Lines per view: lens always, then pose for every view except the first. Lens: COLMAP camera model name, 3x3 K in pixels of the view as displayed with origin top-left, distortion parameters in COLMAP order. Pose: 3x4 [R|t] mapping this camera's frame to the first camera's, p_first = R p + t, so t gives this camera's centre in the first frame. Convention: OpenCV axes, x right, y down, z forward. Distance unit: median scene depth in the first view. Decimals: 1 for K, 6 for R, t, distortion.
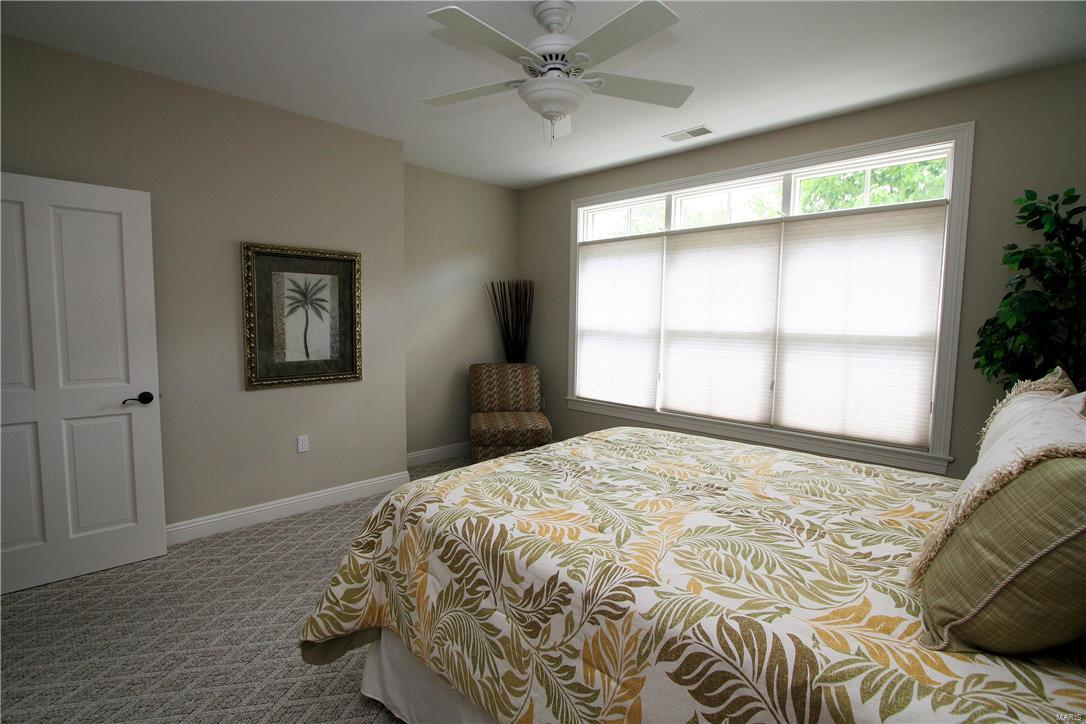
lens RADIAL K [[519.2, 0, 544.4], [0, 519.2, 363.6], [0, 0, 1]] dist [-0.009405, 0.000191]
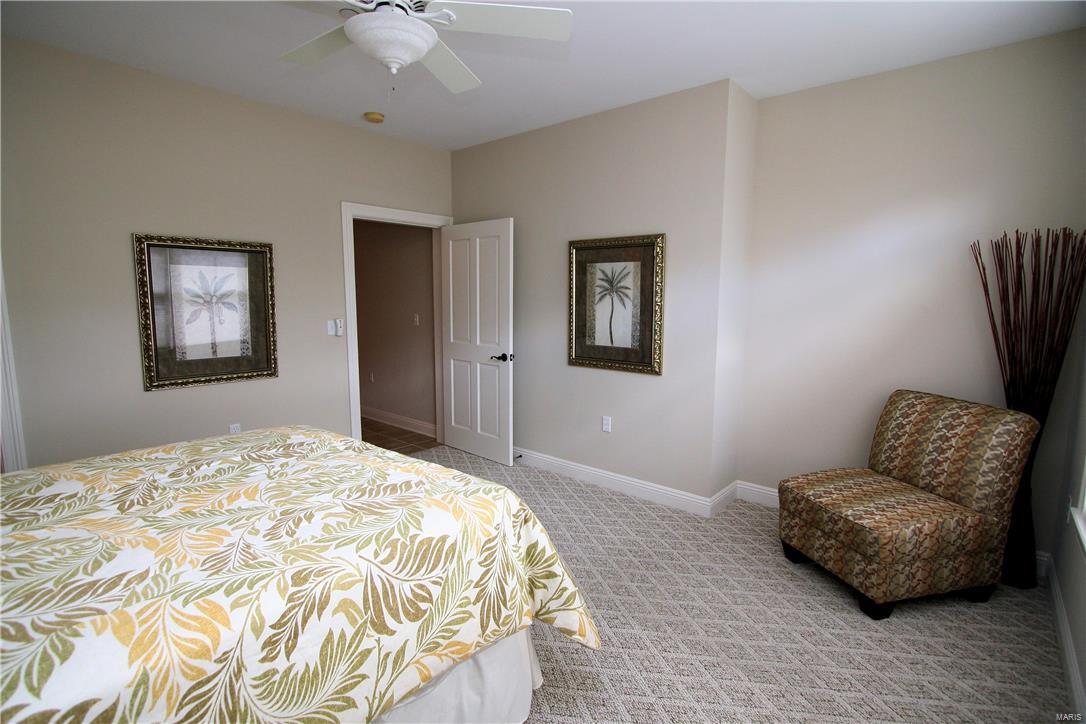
lens RADIAL K [[519.2, 0, 546.4], [0, 519.2, 358.7], [0, 0, 1]] dist [-0.009405, 0.000191]
pose [[0.085107, 0.120896, -0.989010, 0.569663], [-0.091666, 0.989352, 0.113050, -0.087827], [0.992146, 0.081037, 0.095283, 0.777617]]
